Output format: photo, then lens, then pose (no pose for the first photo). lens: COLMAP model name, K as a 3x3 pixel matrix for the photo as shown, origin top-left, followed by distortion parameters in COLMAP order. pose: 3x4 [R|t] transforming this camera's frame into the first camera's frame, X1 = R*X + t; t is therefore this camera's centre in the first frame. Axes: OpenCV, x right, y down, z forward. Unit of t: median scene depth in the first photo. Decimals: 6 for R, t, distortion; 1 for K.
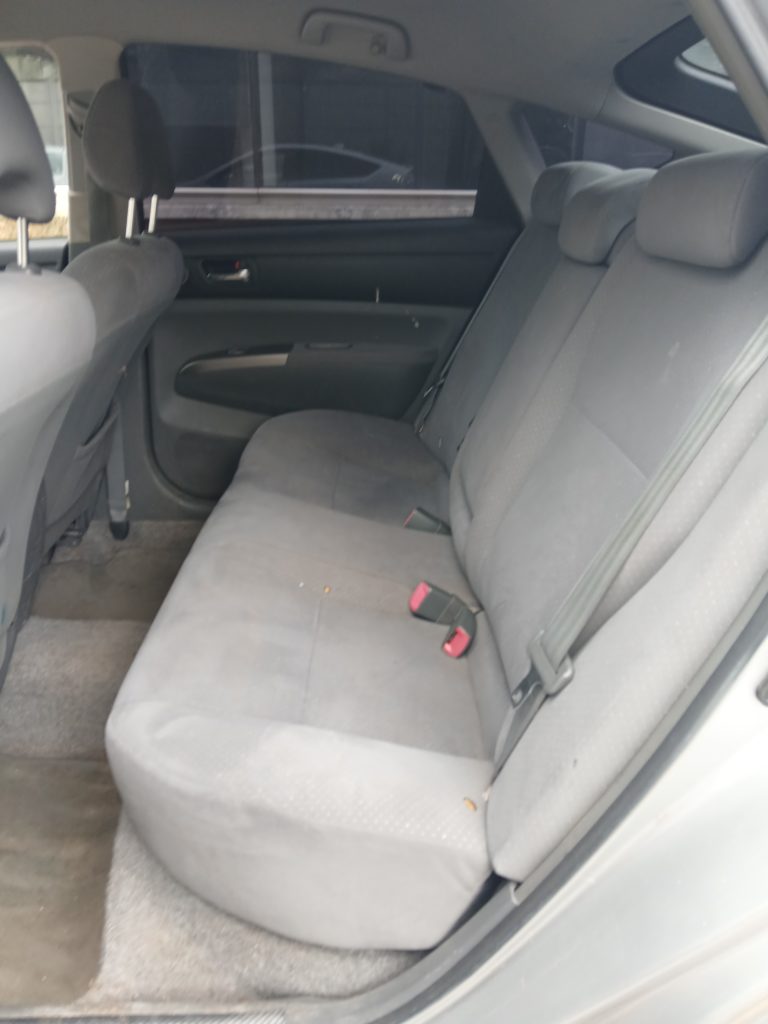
lens RADIAL K [[788.0, 0, 378.4], [0, 788.0, 514.6], [0, 0, 1]] dist [0.070756, -0.149280]
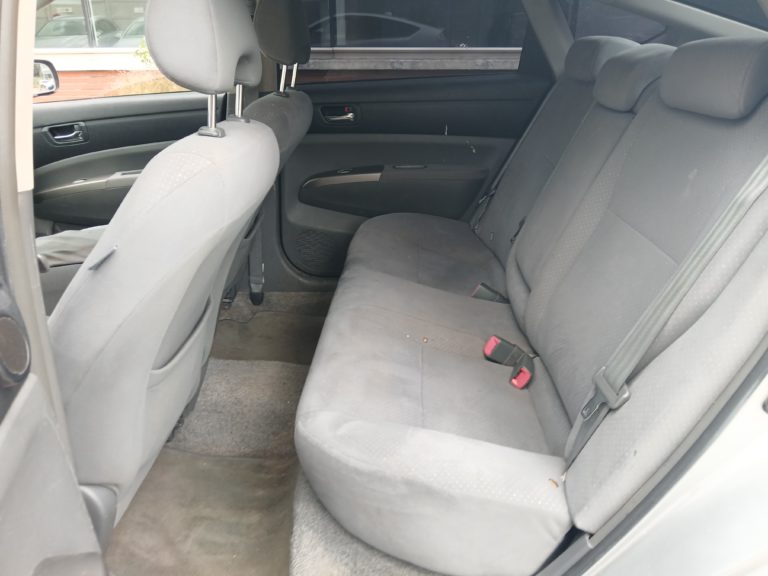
lens RADIAL K [[591.0, 0, 387.3], [0, 591.0, 292.0], [0, 0, 1]] dist [0.070756, -0.149280]
pose [[0.998956, 0.007645, -0.045031, -0.095593], [-0.007485, 0.999965, 0.003711, 0.005219], [0.045058, -0.003370, 0.998979, -0.077989]]
